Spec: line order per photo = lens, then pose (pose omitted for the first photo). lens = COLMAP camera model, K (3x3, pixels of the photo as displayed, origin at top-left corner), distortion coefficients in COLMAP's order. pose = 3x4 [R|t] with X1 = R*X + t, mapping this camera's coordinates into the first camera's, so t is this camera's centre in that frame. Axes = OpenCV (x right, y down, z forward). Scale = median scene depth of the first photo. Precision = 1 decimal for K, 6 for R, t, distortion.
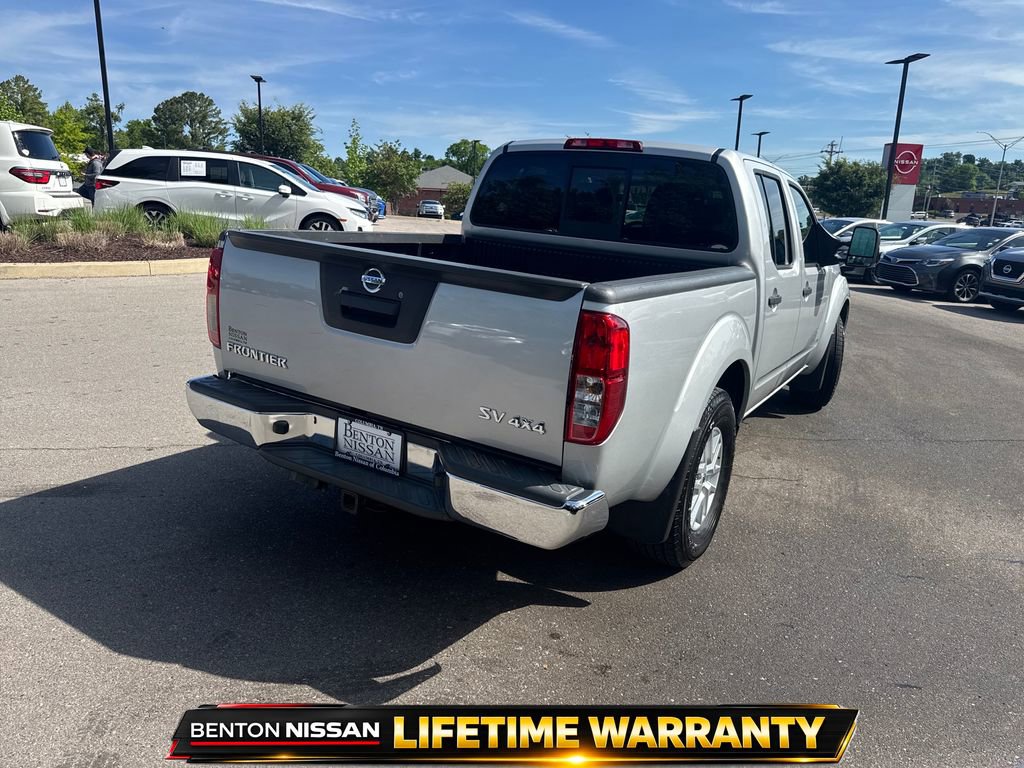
lens RADIAL K [[742.1, 0, 501.0], [0, 742.1, 380.1], [0, 0, 1]] dist [0.033215, -0.037235]
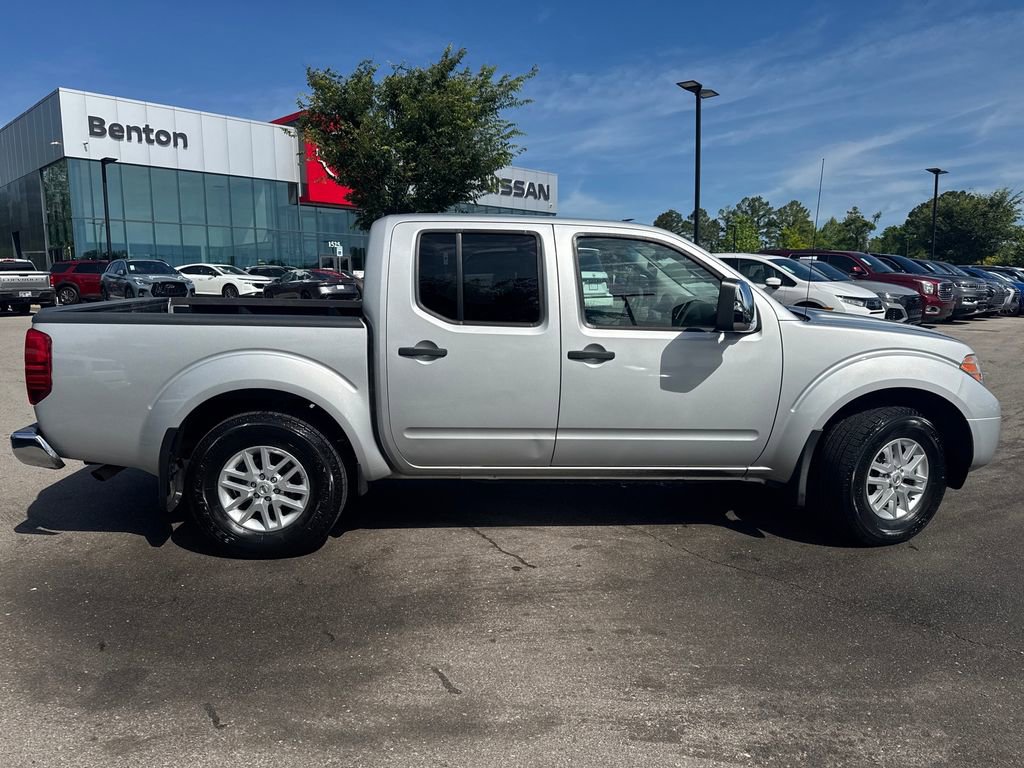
lens RADIAL K [[742.1, 0, 501.0], [0, 742.1, 380.1], [0, 0, 1]] dist [0.033215, -0.037235]
pose [[0.567820, 0.054429, -0.821351, 0.228722], [-0.166237, 0.984834, -0.049662, -0.006443], [0.806192, 0.164738, 0.568257, 0.093499]]
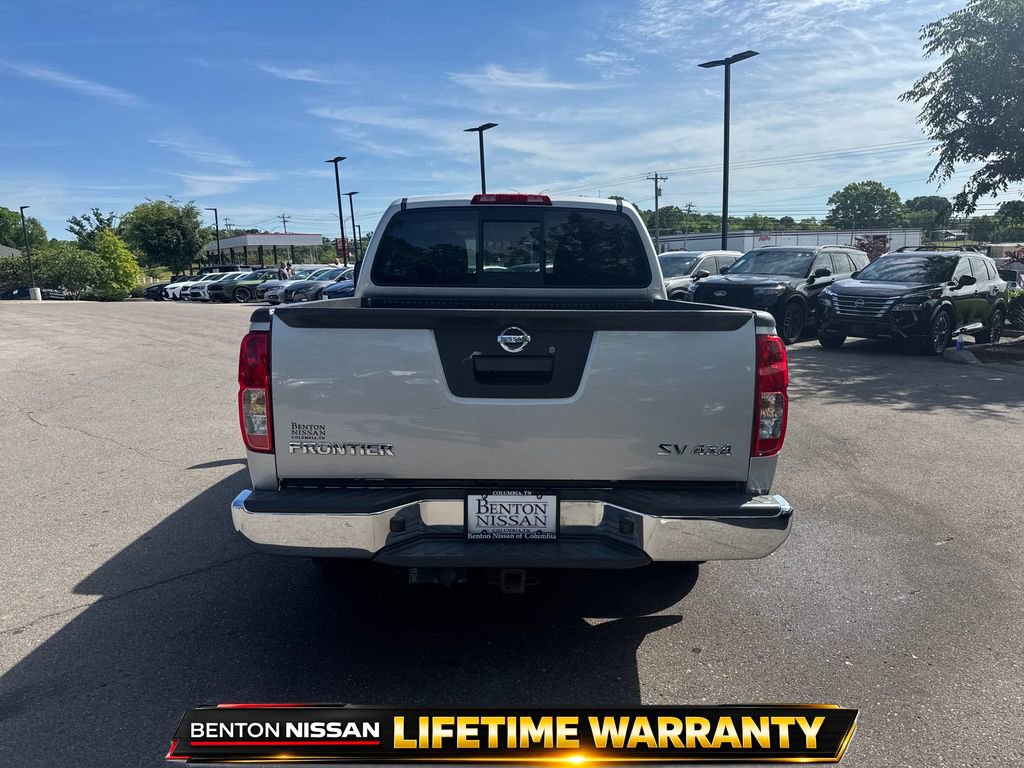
lens RADIAL K [[761.3, 0, 517.0], [0, 761.3, 387.8], [0, 0, 1]] dist [-0.007045, -0.008113]
pose [[0.836983, -0.153087, 0.525380, -0.085647], [0.189602, 0.981731, -0.015995, -0.007097], [-0.513334, 0.113001, 0.850717, 0.021863]]
